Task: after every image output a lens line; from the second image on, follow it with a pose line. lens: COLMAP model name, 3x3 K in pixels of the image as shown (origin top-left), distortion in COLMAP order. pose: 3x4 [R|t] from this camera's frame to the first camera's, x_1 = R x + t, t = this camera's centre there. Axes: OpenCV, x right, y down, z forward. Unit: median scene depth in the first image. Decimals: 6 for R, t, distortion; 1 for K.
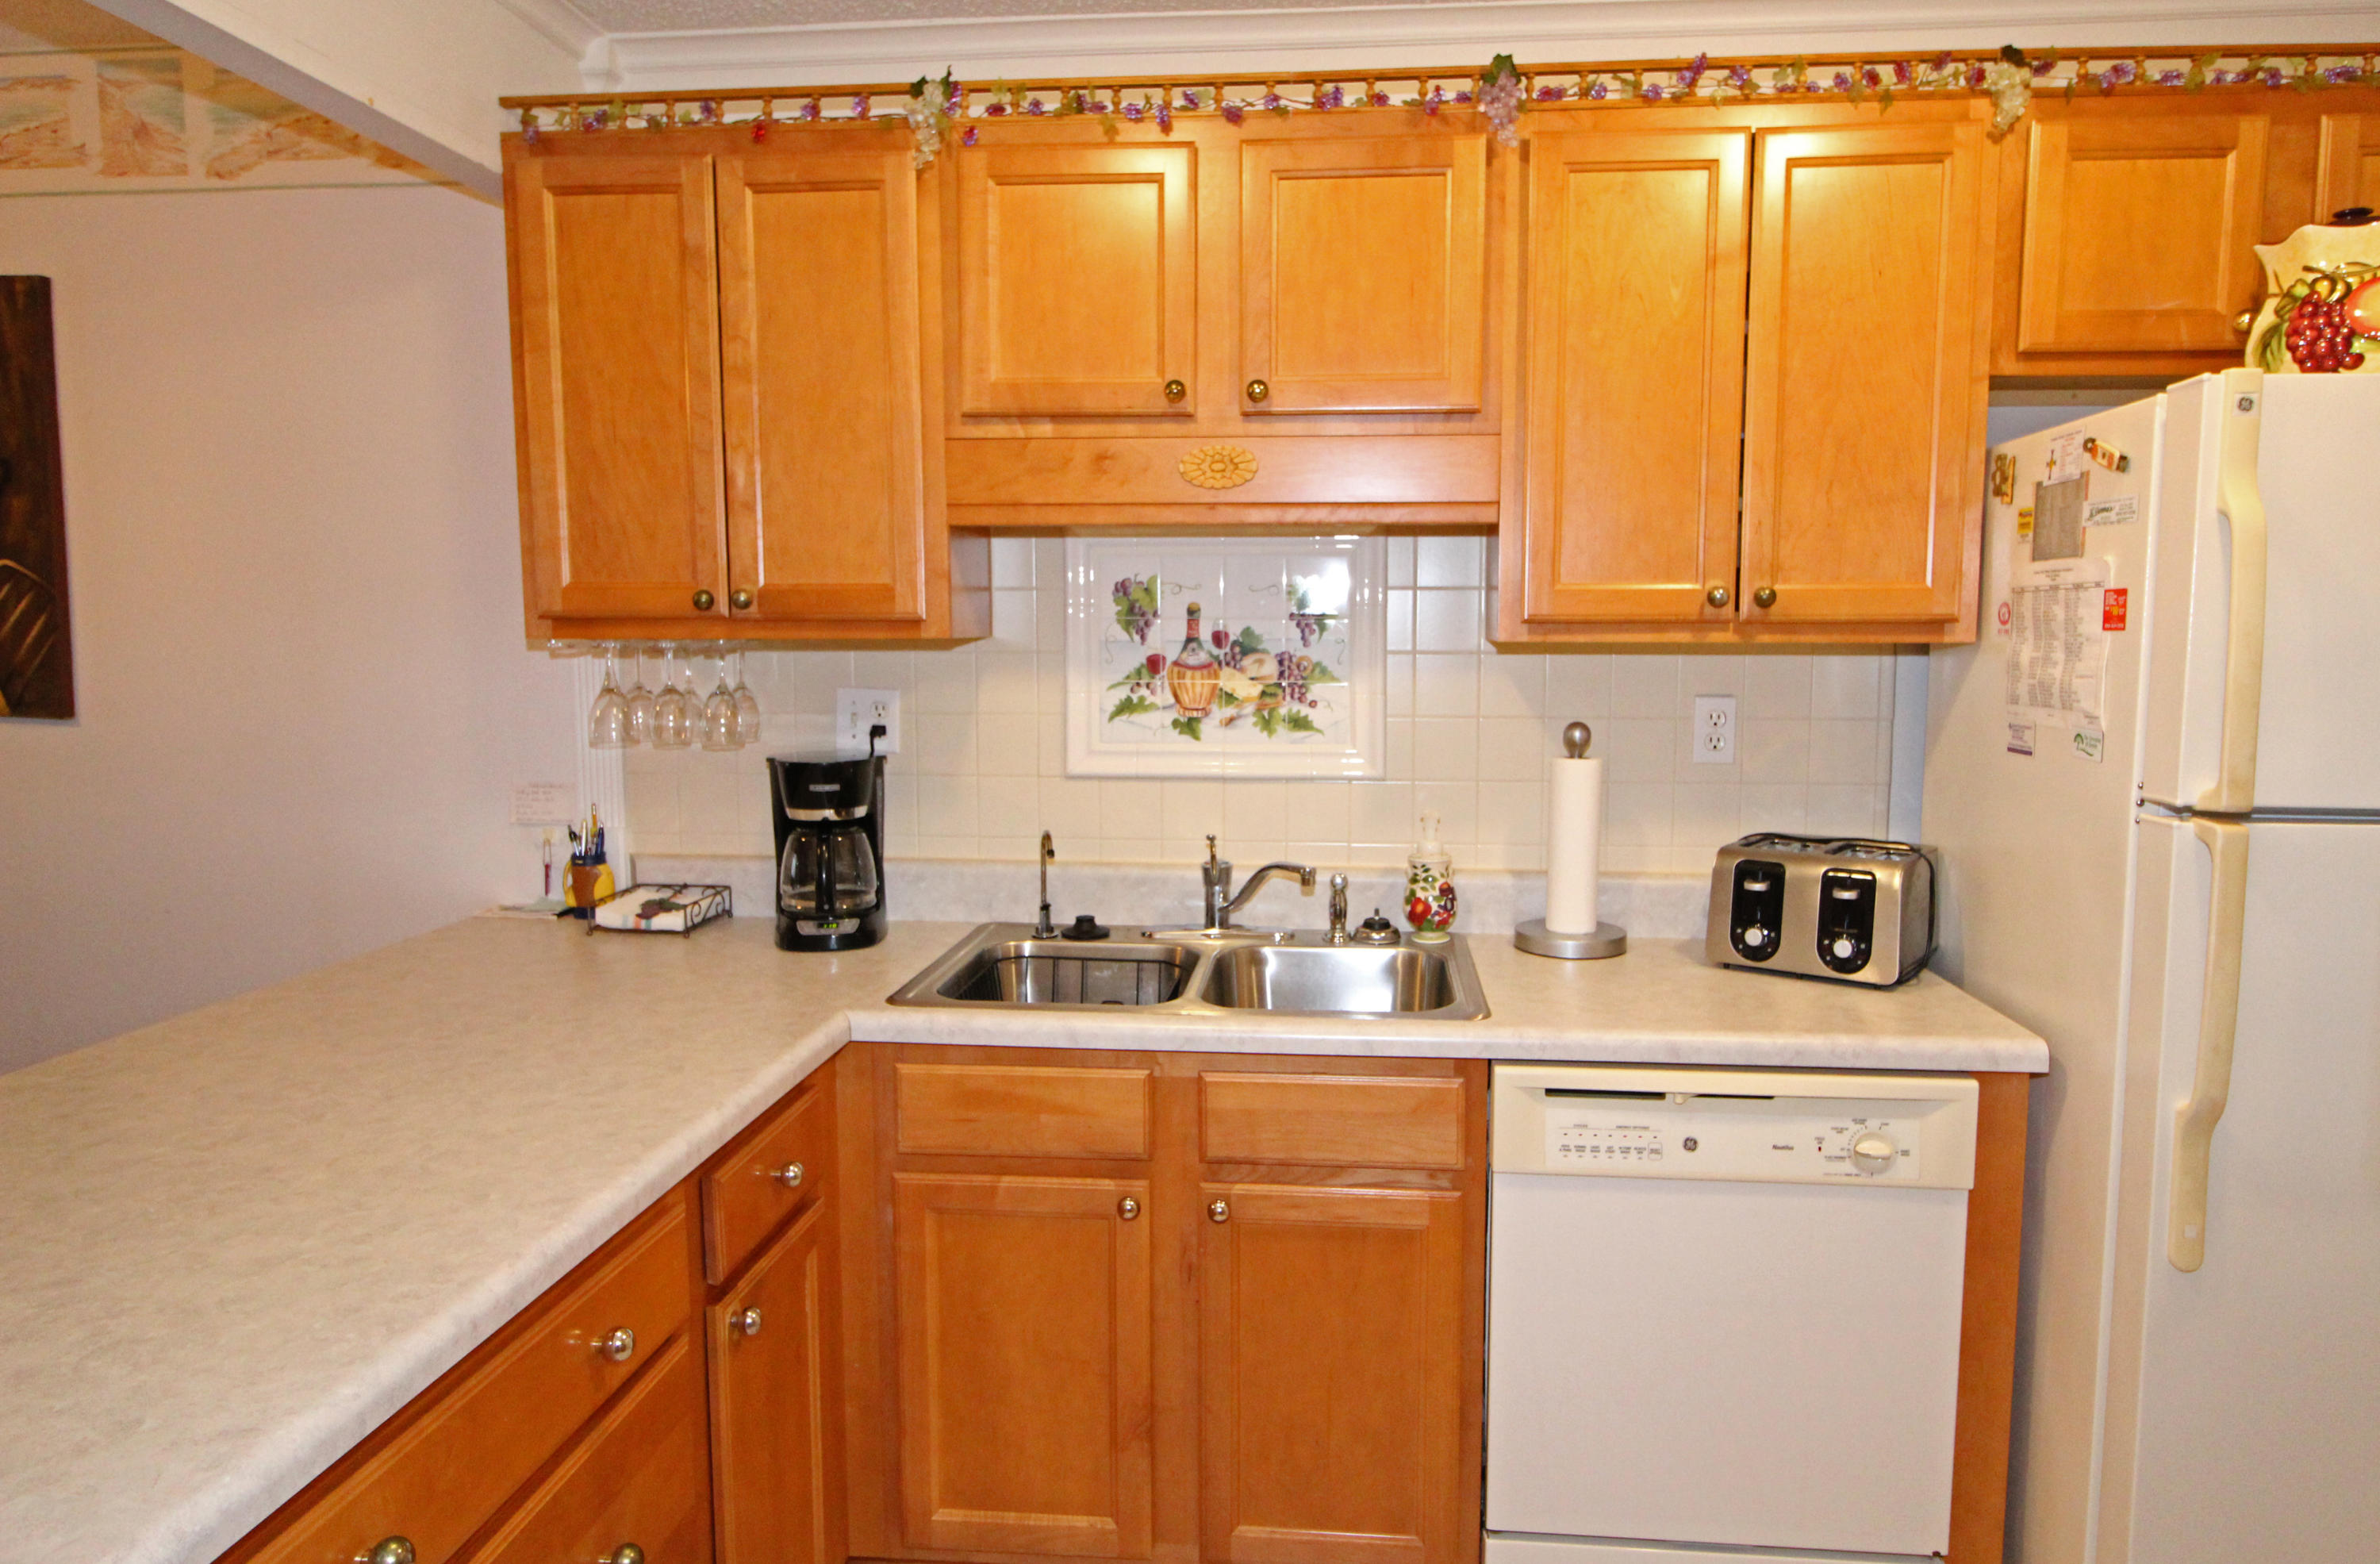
lens RADIAL K [[1454.4, 0, 1190.0], [0, 1454.4, 782.0], [0, 0, 1]] dist [0.006139, 0.001329]
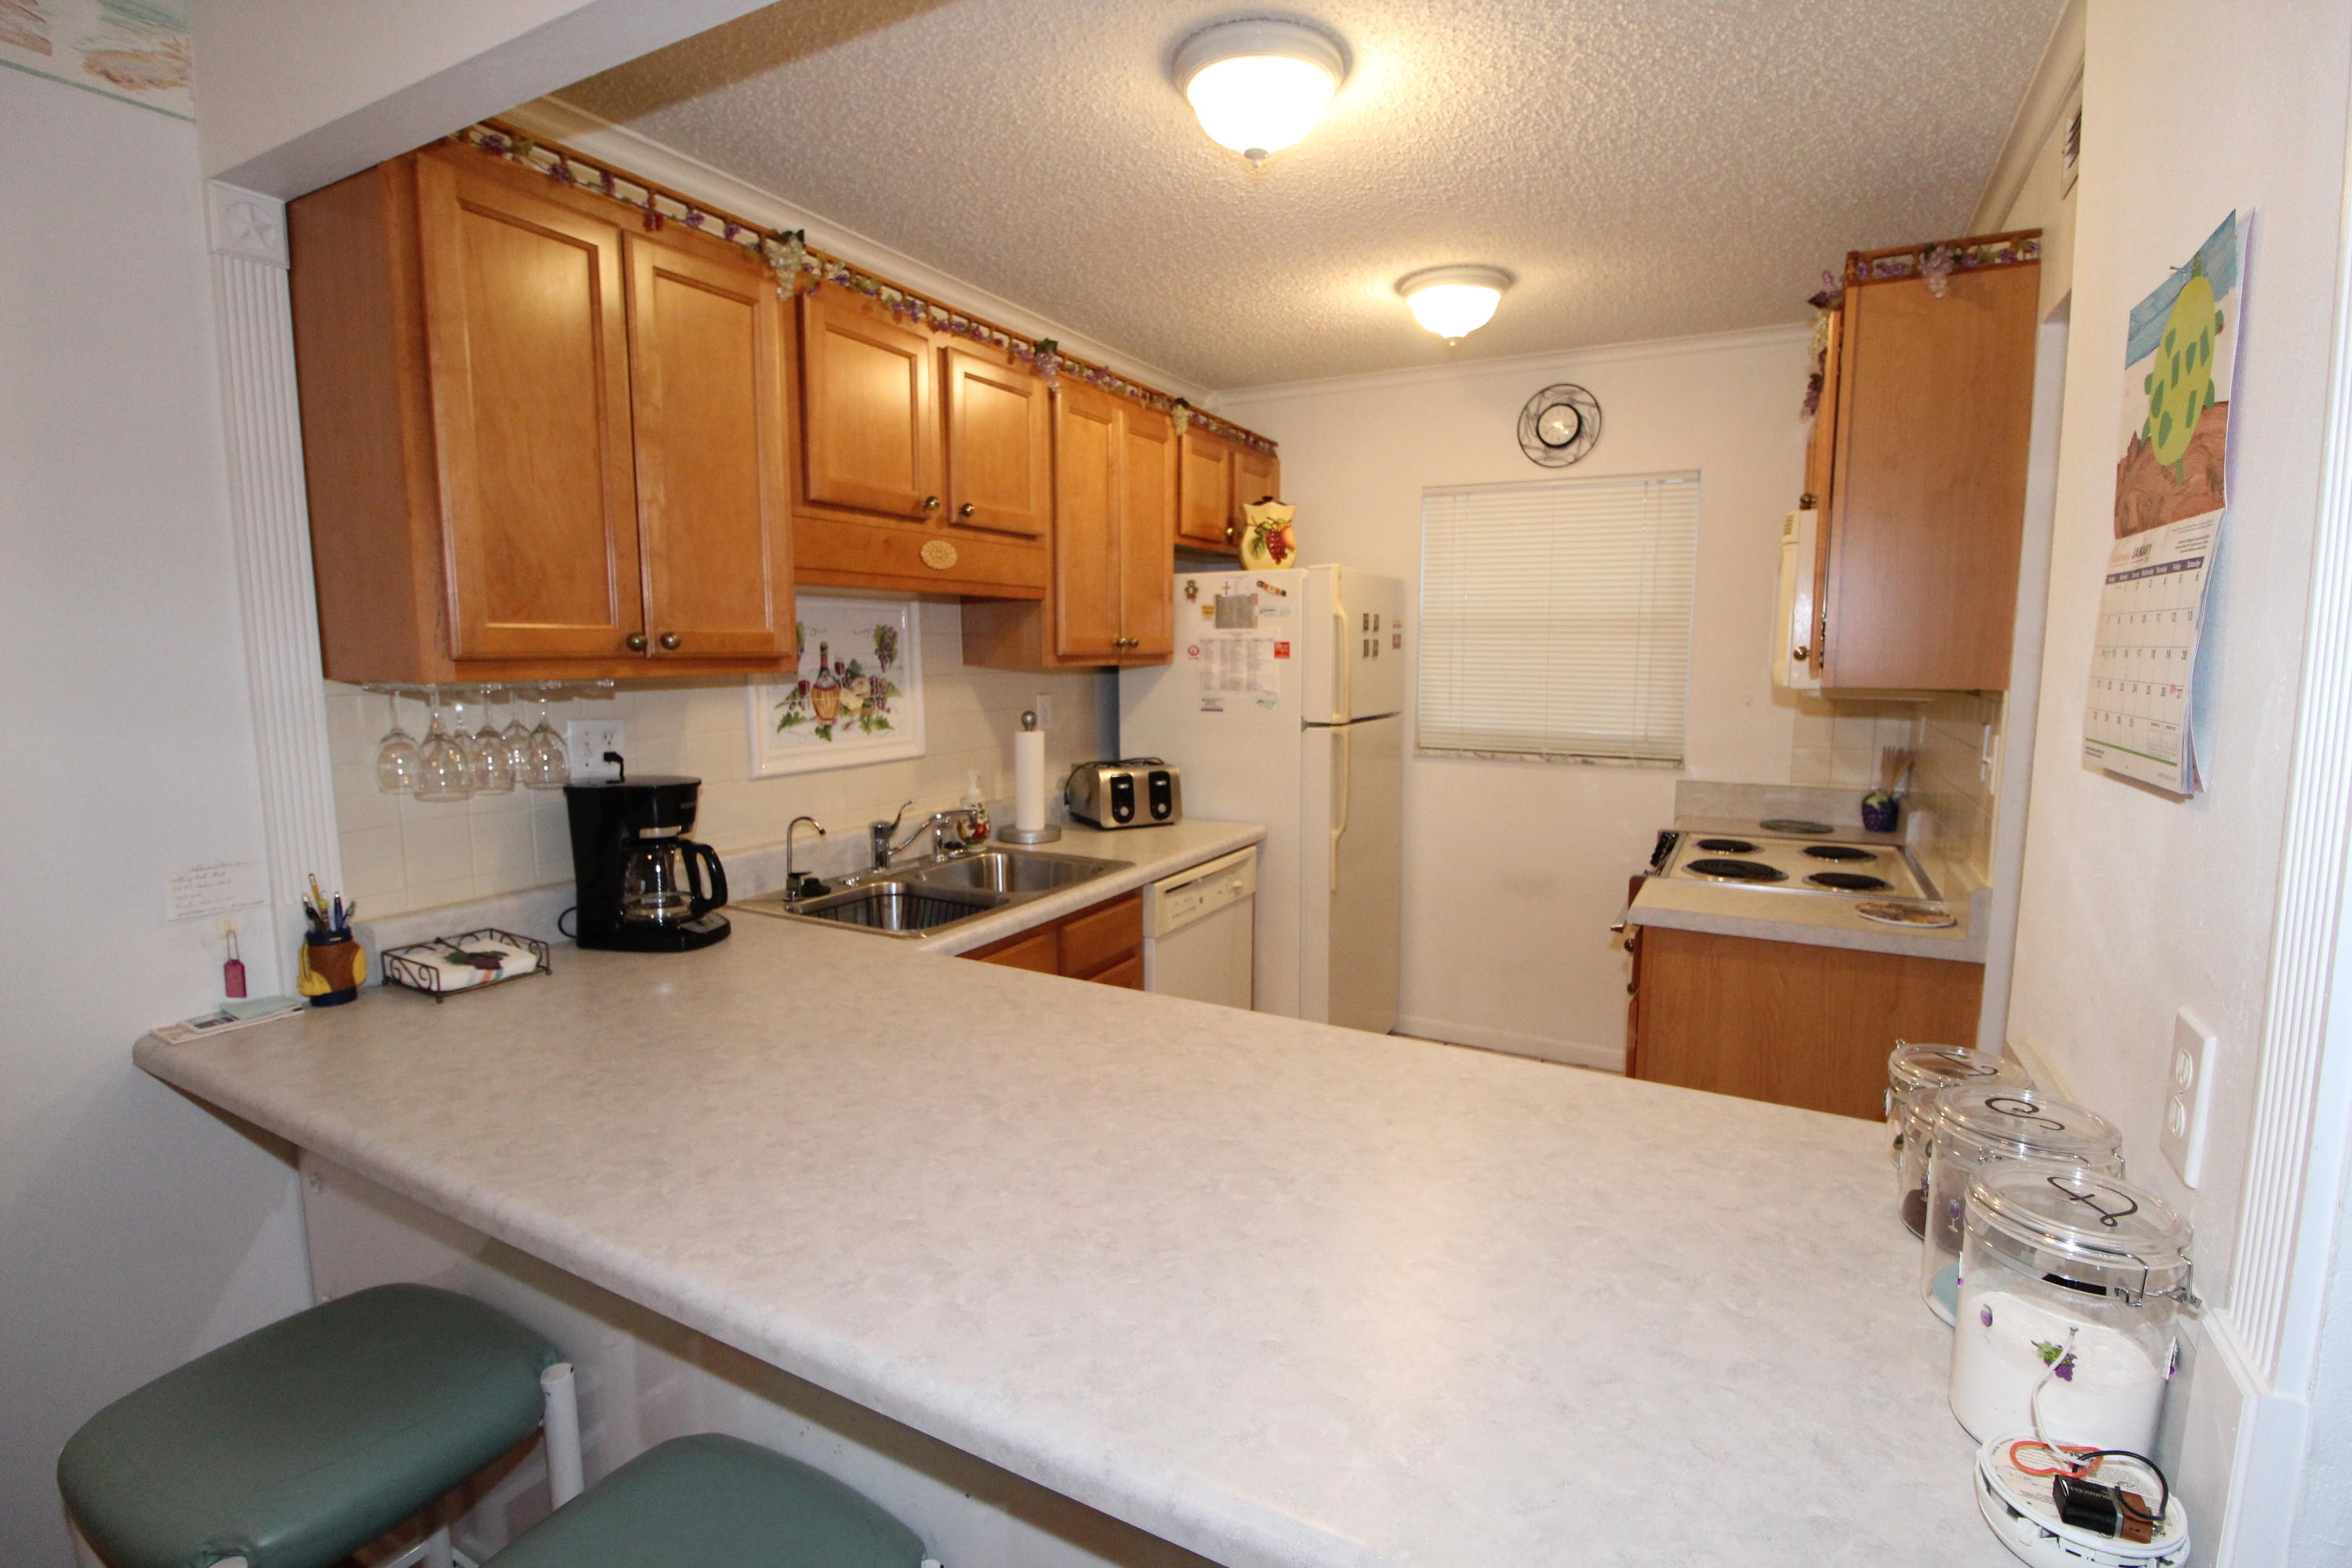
lens RADIAL K [[1106.6, 0, 1176.0], [0, 1106.6, 784.0], [0, 0, 1]] dist [0.001484, 0.000138]
pose [[0.388426, -0.115391, 0.914227, -0.843782], [0.097338, 0.991716, 0.083815, -0.045057], [-0.916324, 0.056433, 0.396440, 0.283125]]
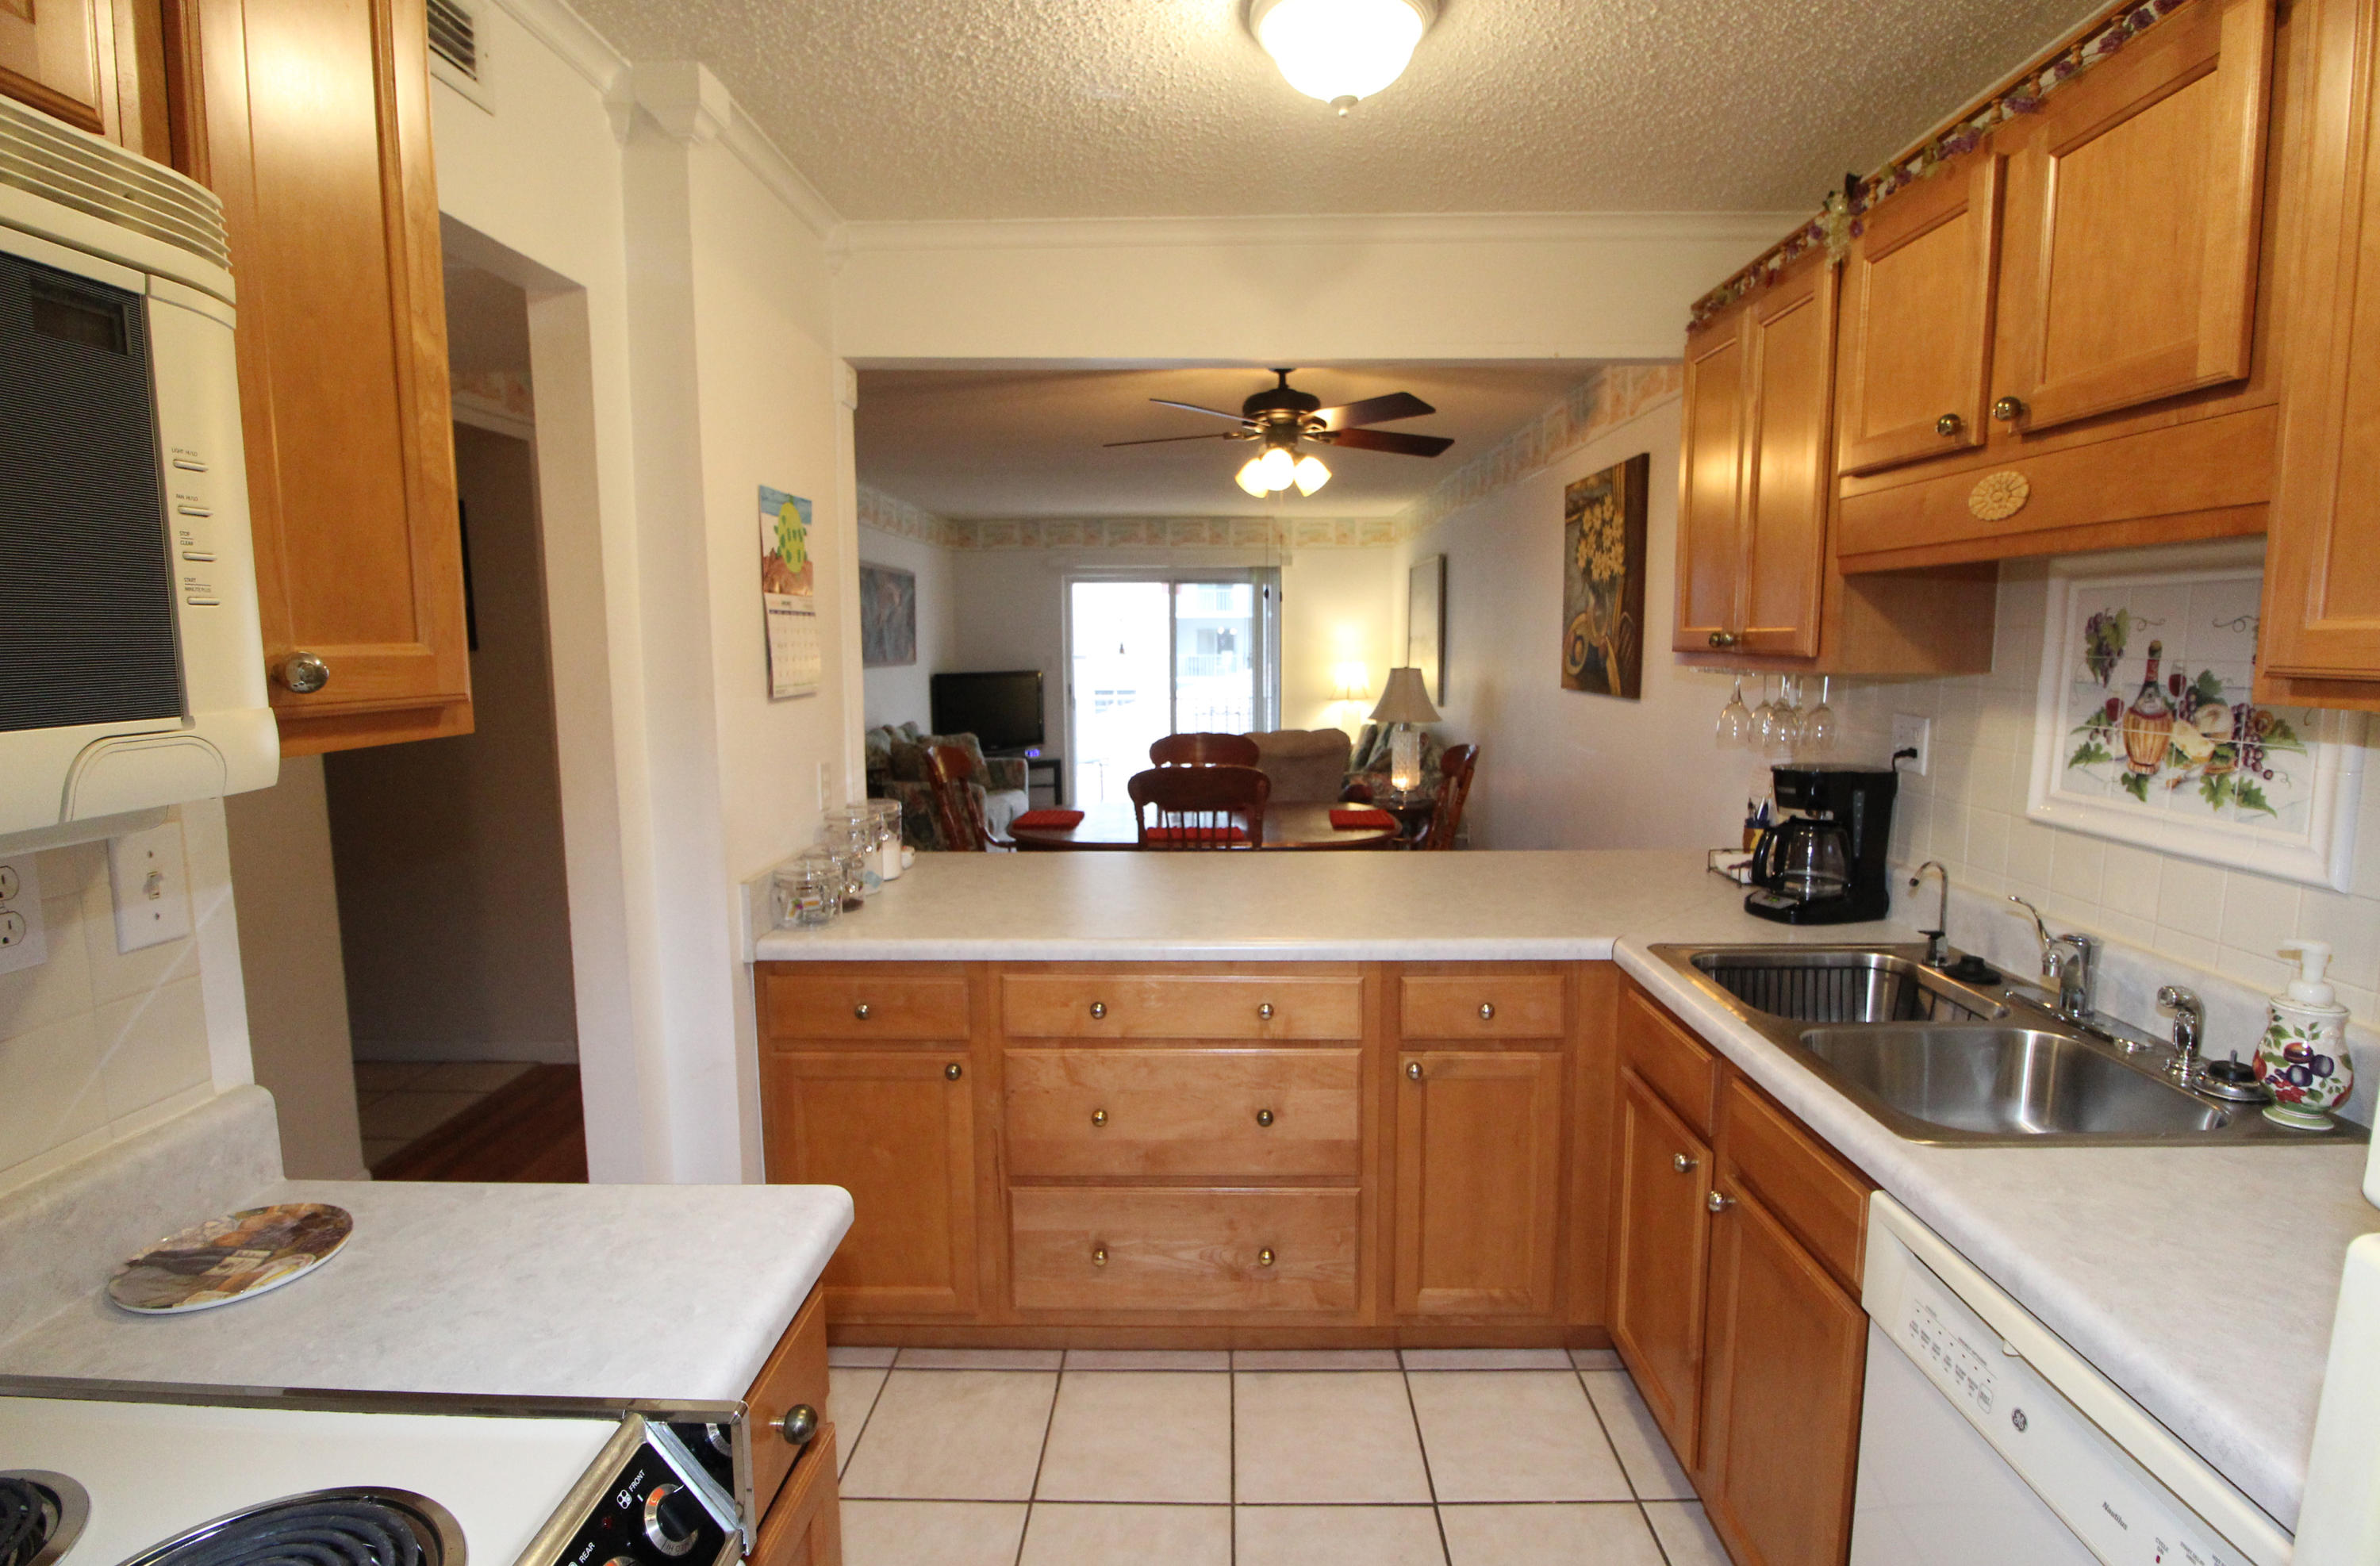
lens RADIAL K [[1107.9, 0, 1226.5], [0, 1107.9, 777.1], [0, 0, 1]] dist [-0.021271, -0.000324]
pose [[0.100461, 0.123683, -0.987223, 0.587916], [-0.106011, 0.987925, 0.112983, -0.058618], [0.989277, 0.093306, 0.112360, 0.396064]]
